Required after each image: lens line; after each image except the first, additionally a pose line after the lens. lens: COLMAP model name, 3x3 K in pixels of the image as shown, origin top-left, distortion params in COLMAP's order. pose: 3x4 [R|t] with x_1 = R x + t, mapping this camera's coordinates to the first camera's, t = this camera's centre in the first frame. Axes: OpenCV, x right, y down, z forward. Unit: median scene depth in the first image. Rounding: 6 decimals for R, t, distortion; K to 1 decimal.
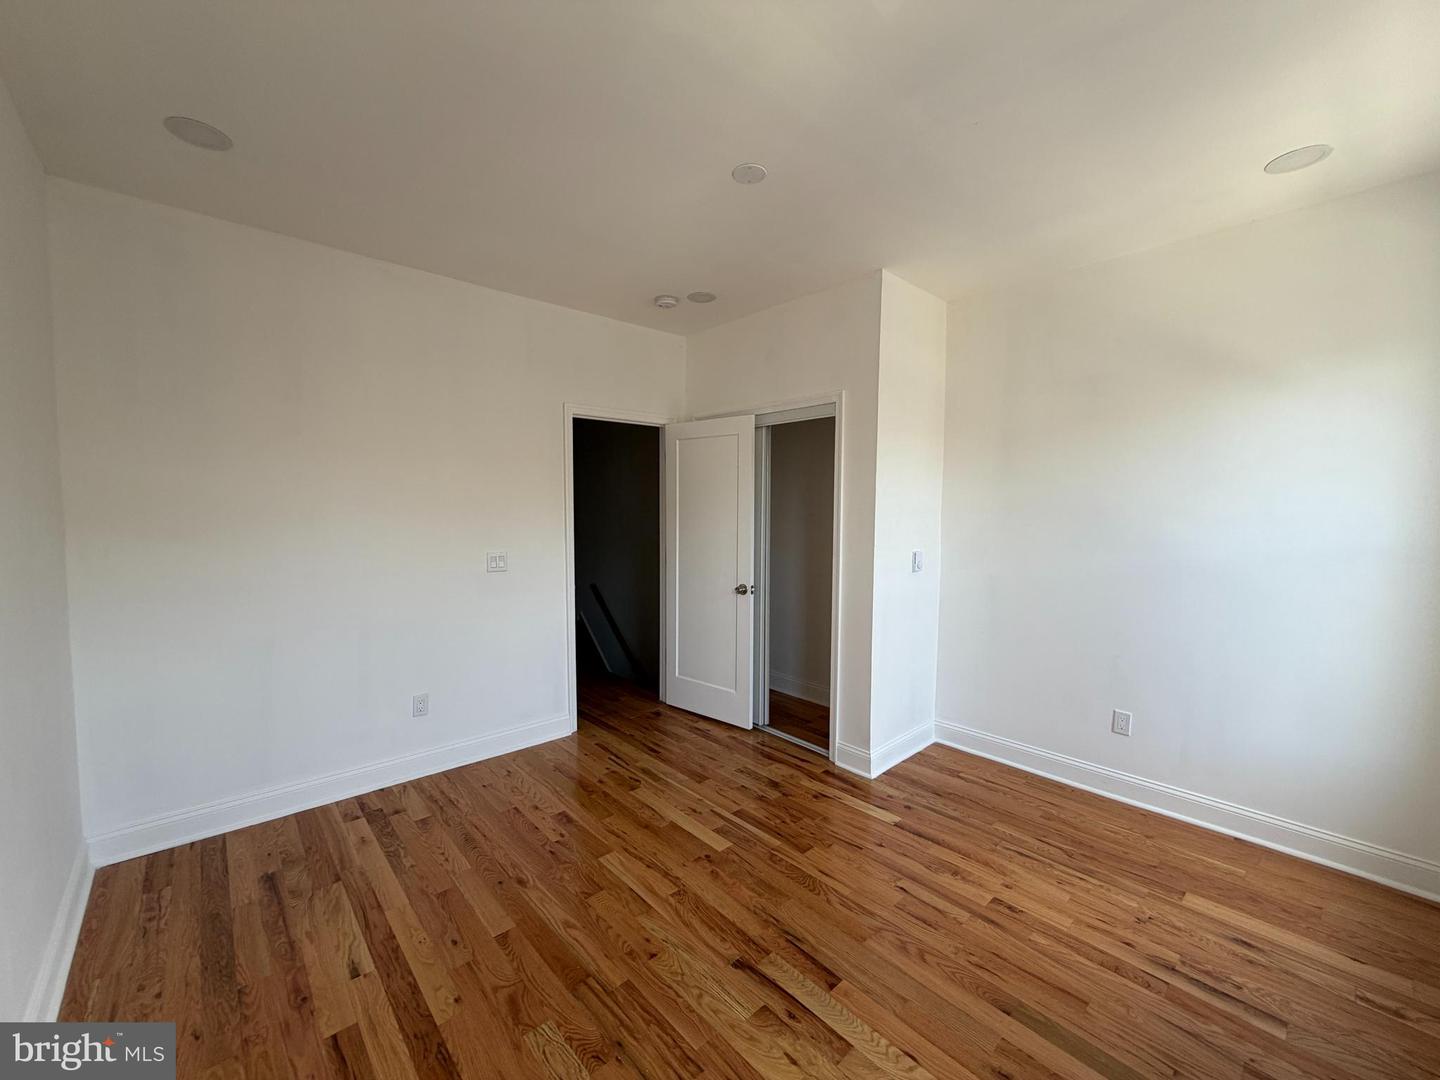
lens RADIAL K [[577.5, 0, 720.0], [0, 577.5, 540.0], [0, 0, 1]] dist [0.001318, 0.000356]
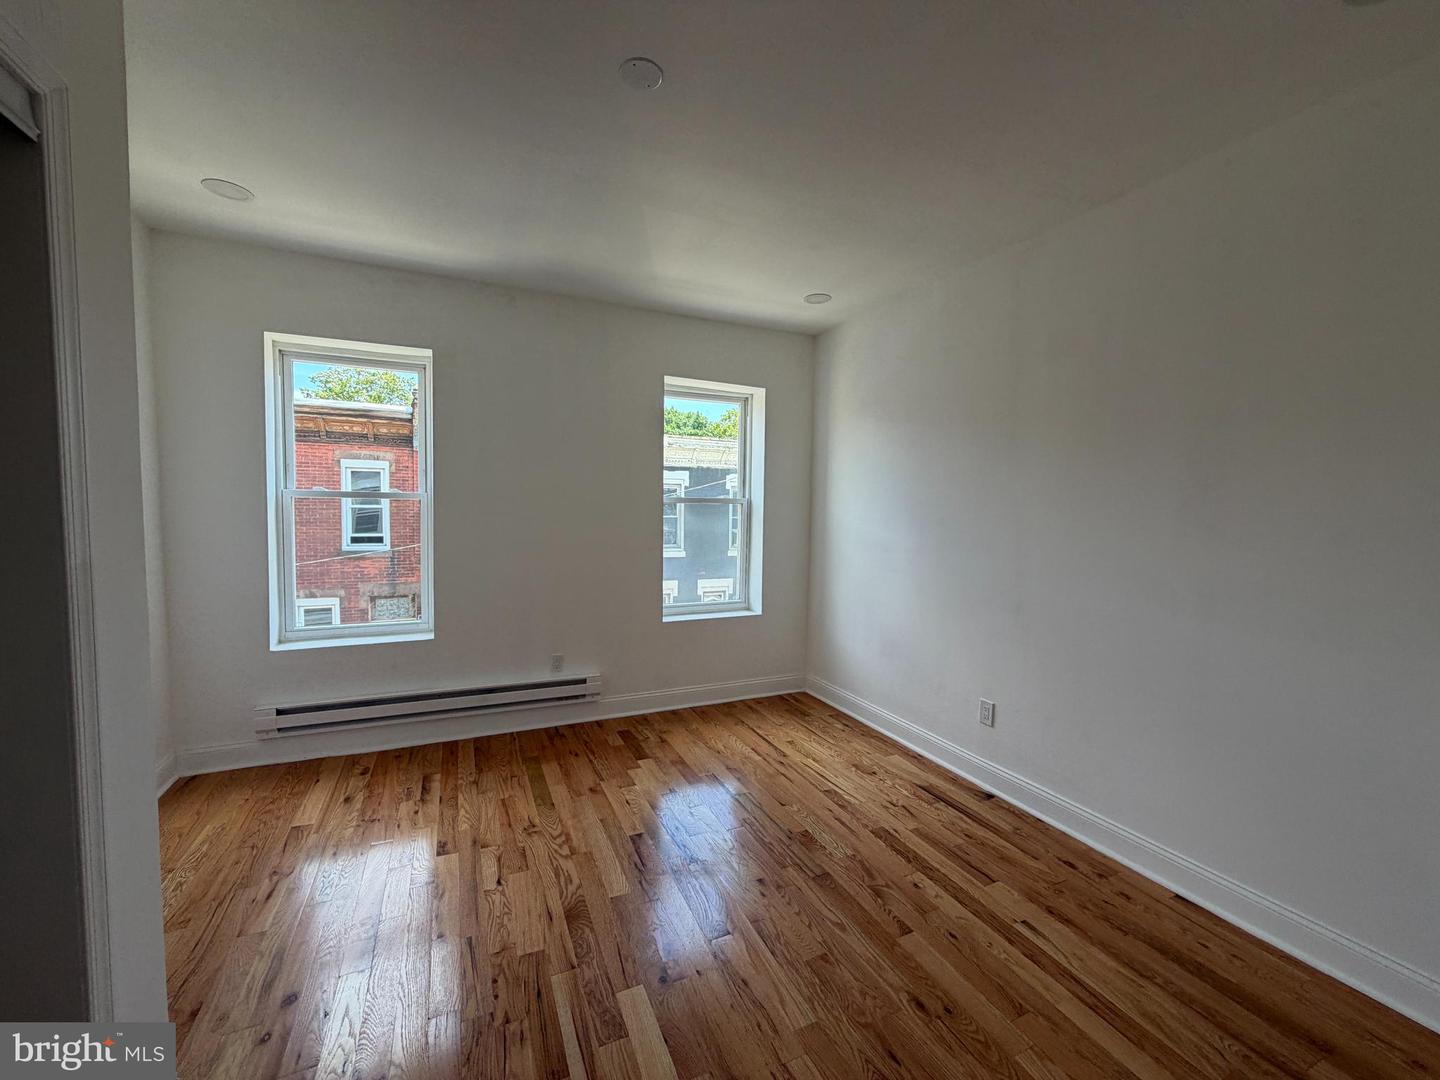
lens RADIAL K [[577.5, 0, 720.0], [0, 577.5, 540.0], [0, 0, 1]] dist [0.001318, 0.000356]
pose [[-0.953336, -0.036451, 0.299703, -0.226261], [-0.000169, 0.992749, 0.120205, -0.060798], [-0.301912, 0.114545, -0.946430, 1.276146]]
